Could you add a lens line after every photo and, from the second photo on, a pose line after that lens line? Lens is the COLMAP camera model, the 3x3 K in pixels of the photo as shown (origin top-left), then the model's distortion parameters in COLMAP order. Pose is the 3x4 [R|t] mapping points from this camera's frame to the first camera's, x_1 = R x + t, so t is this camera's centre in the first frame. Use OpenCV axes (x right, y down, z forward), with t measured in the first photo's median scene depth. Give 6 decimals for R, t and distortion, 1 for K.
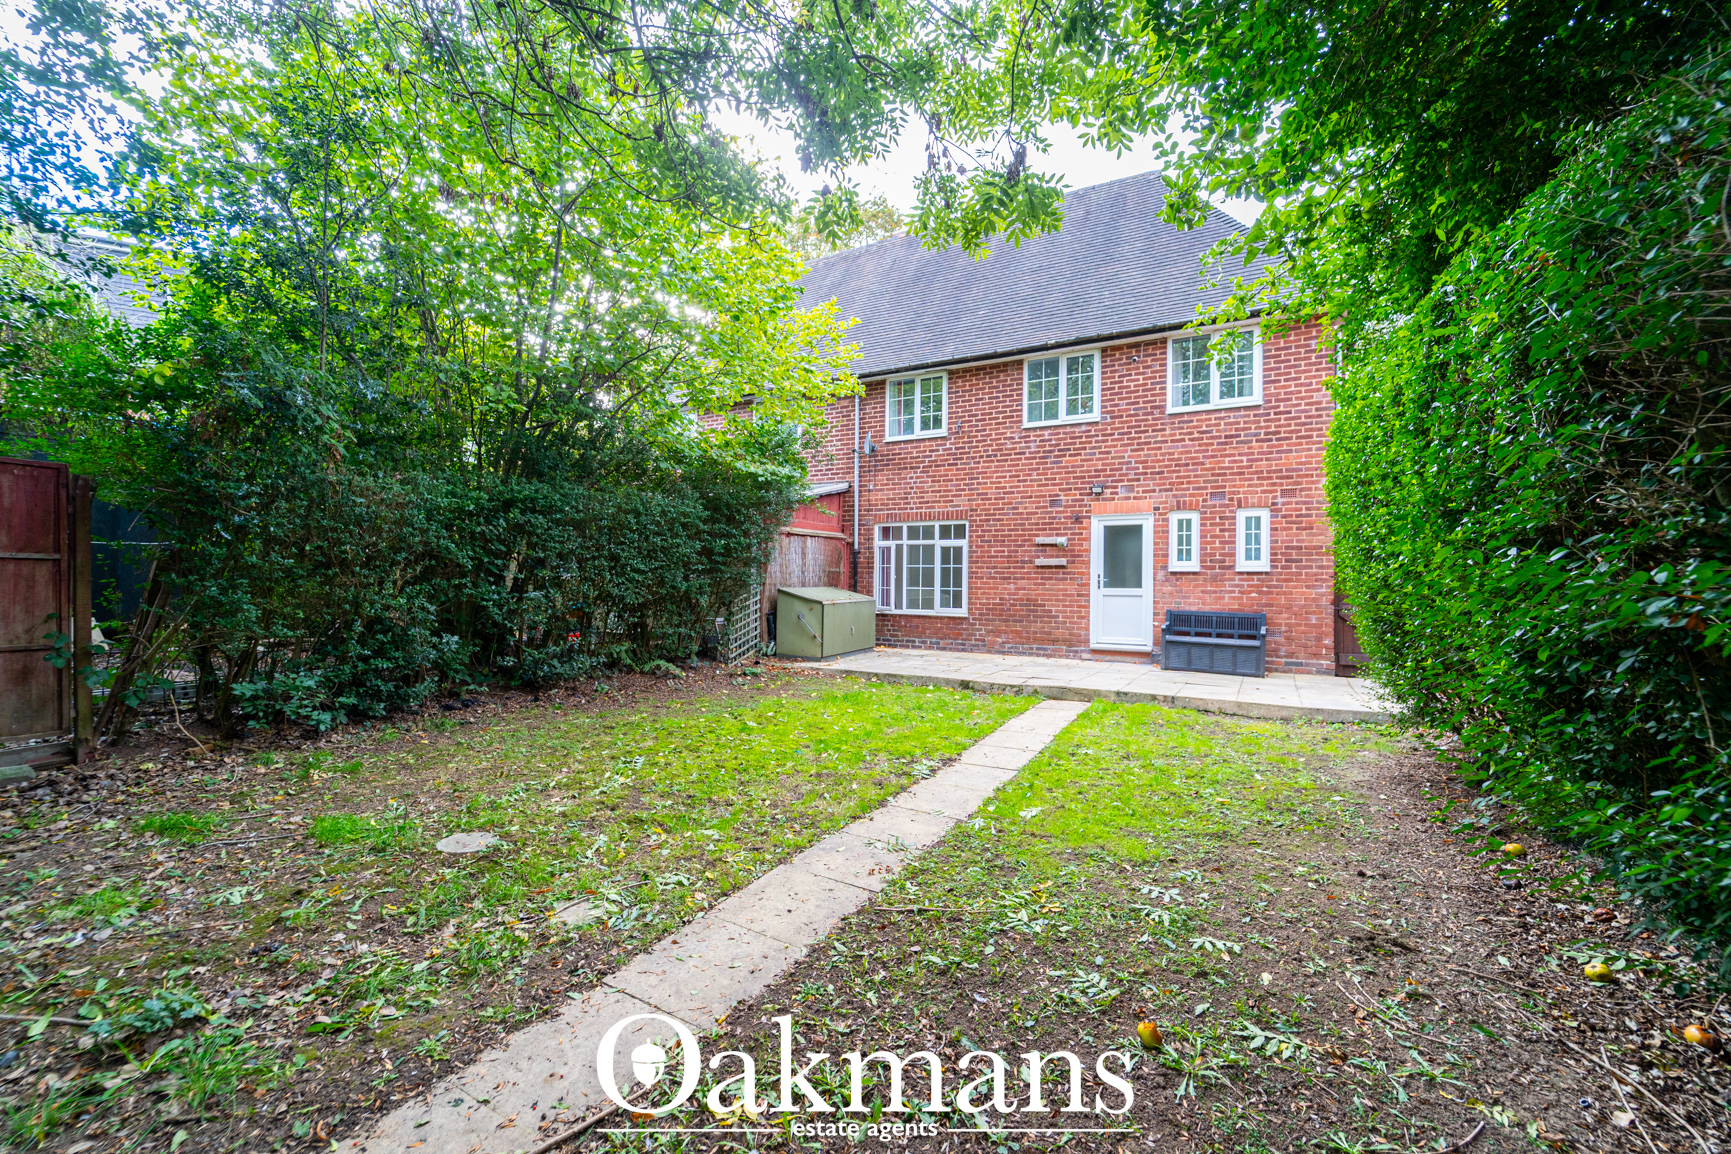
lens RADIAL K [[725.8, 0, 876.1], [0, 725.8, 576.0], [0, 0, 1]] dist [0.001510, -0.002327]
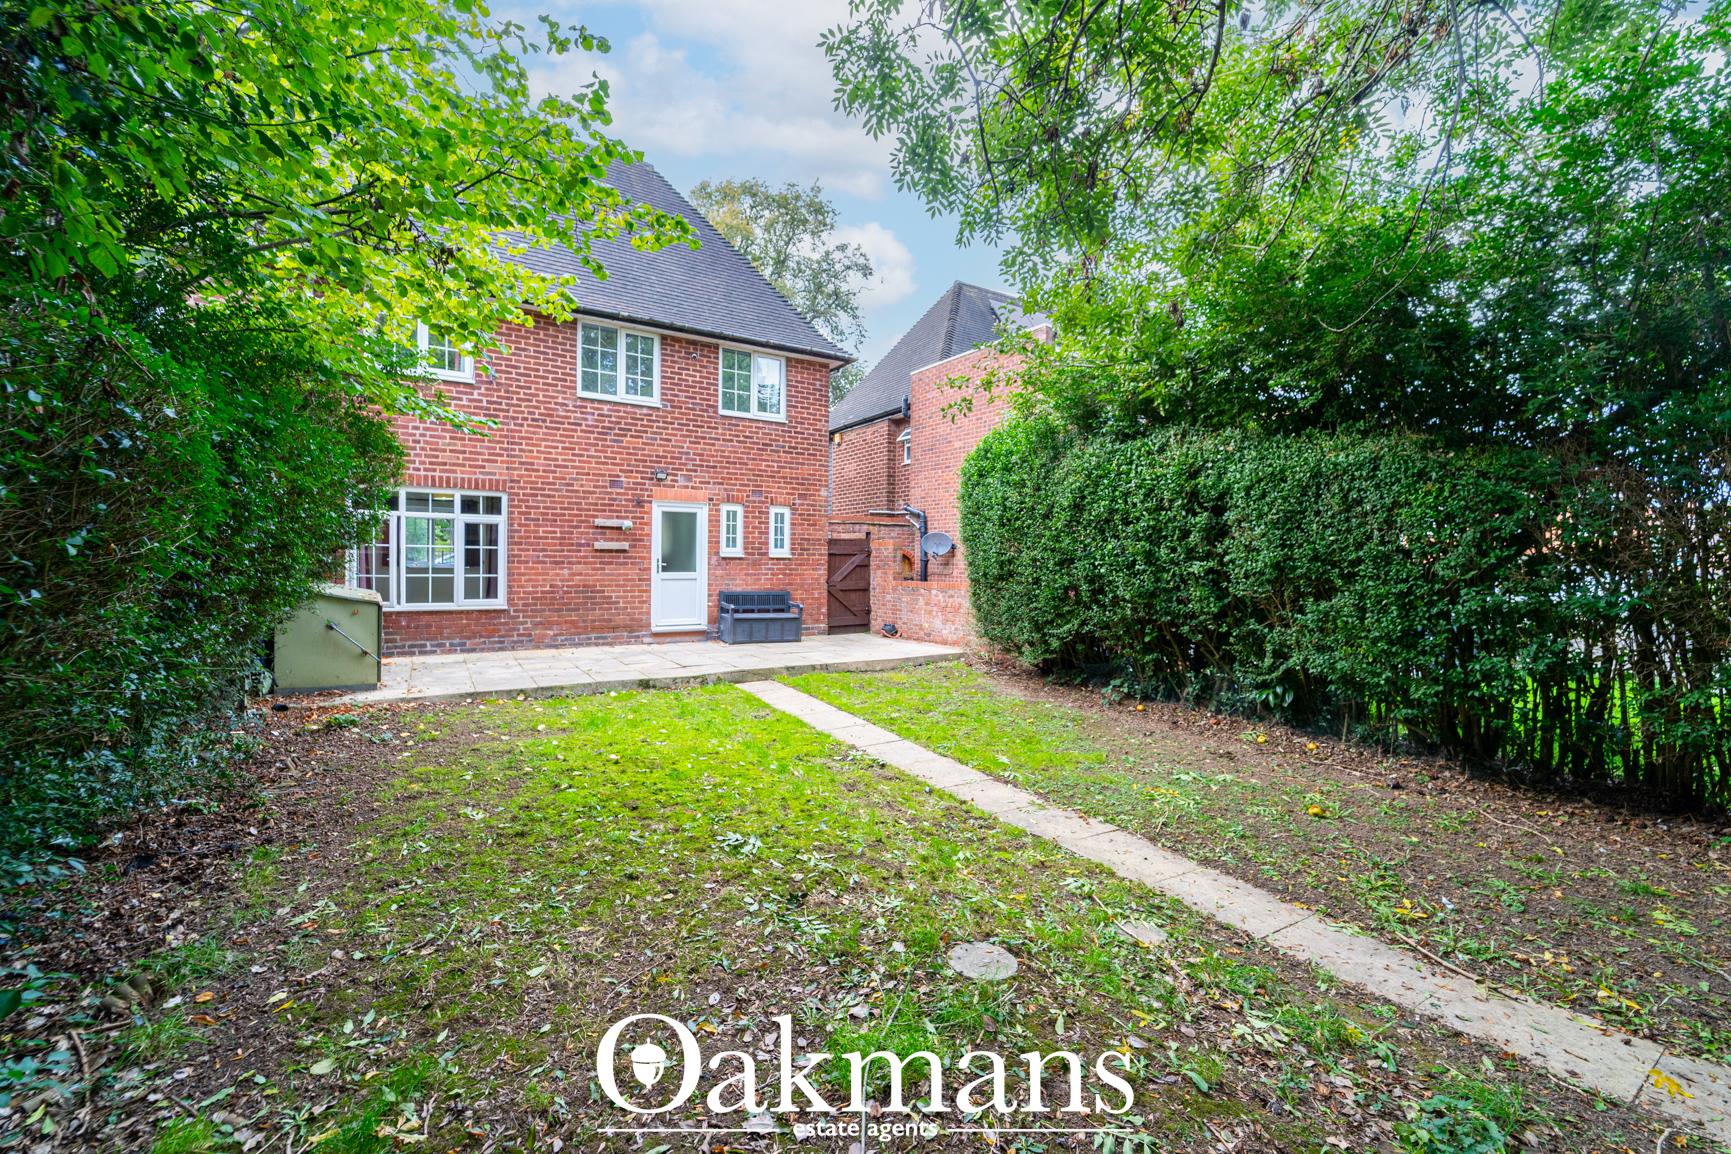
lens RADIAL K [[704.5, 0, 890.5], [0, 704.5, 578.1], [0, 0, 1]] dist [0.001087, -0.000085]
pose [[0.457258, -0.028162, 0.888888, -0.444676], [-0.017076, 0.999036, 0.040436, -0.021843], [-0.889170, -0.033668, 0.456336, 0.269786]]
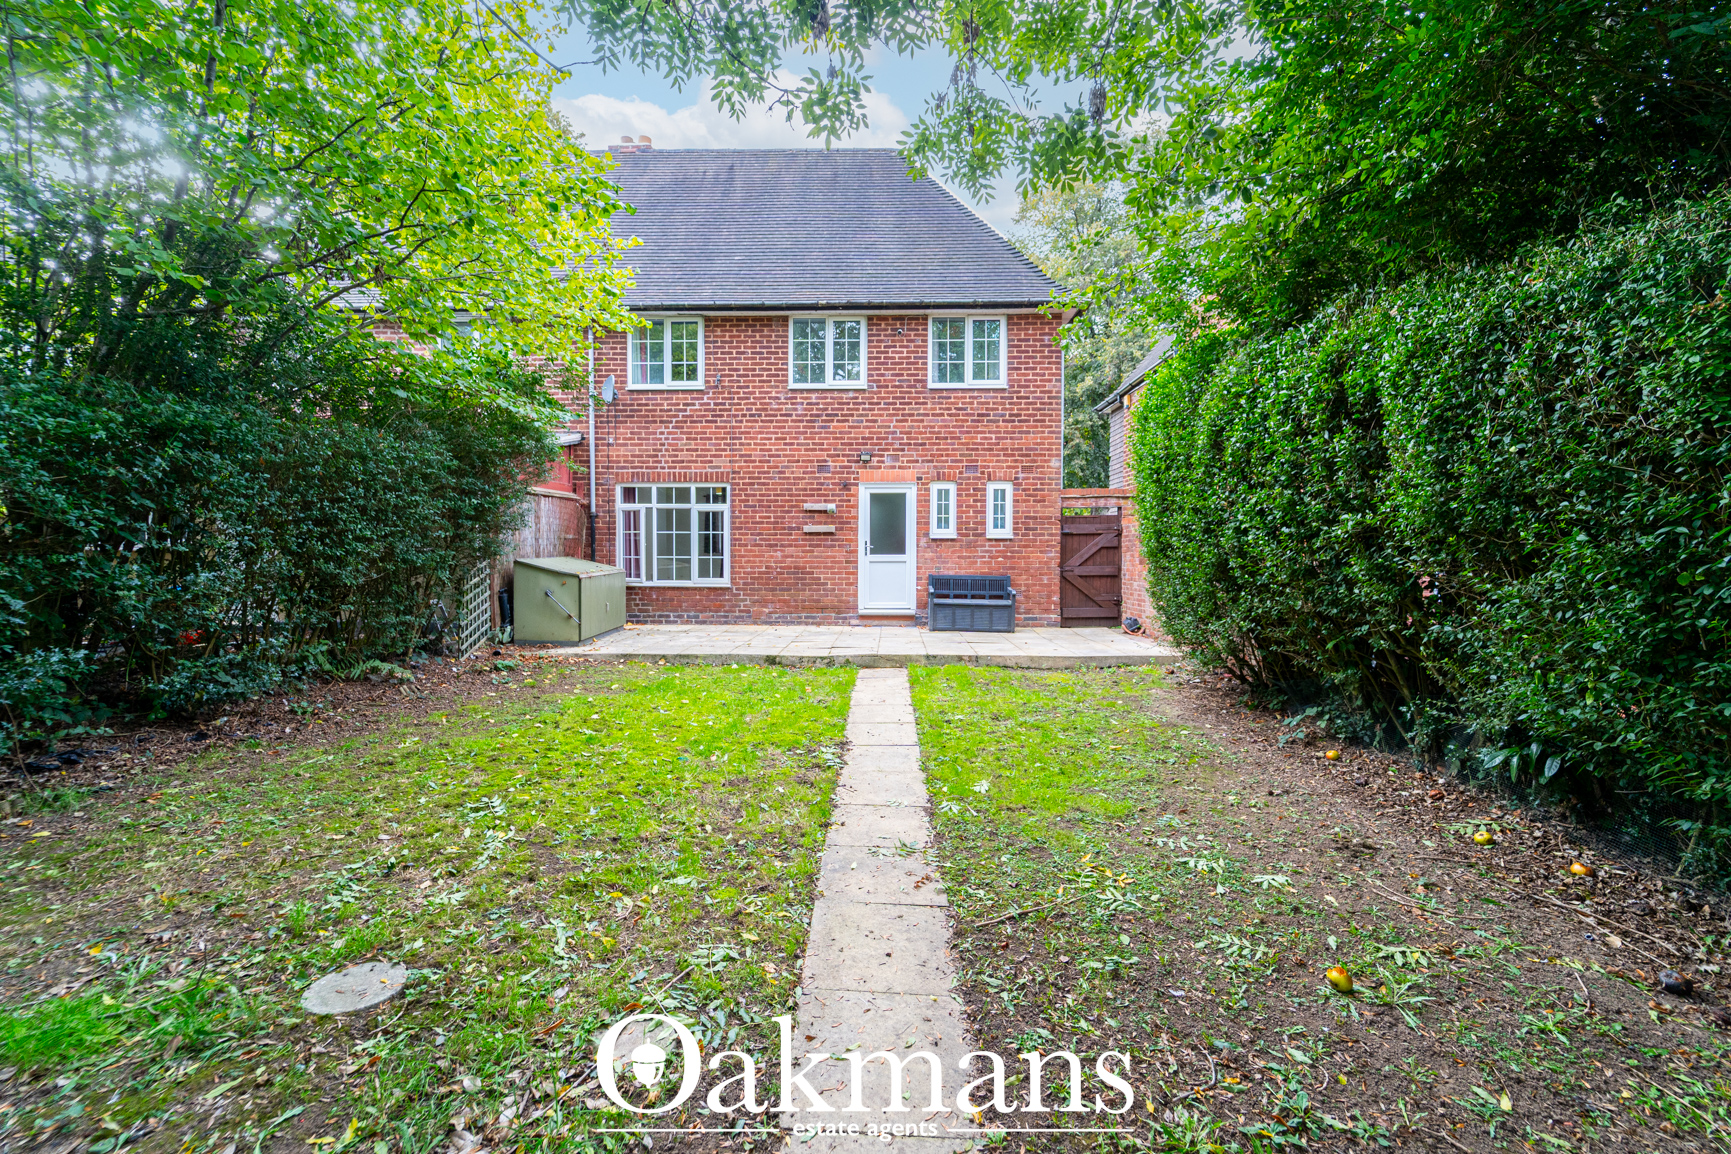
lens RADIAL K [[725.8, 0, 876.1], [0, 725.8, 576.0], [0, 0, 1]] dist [0.001510, -0.002327]
pose [[0.879105, -0.025879, 0.475926, -0.174587], [0.002873, 0.998794, 0.049005, -0.003645], [-0.476620, -0.041713, 0.878119, 0.101081]]
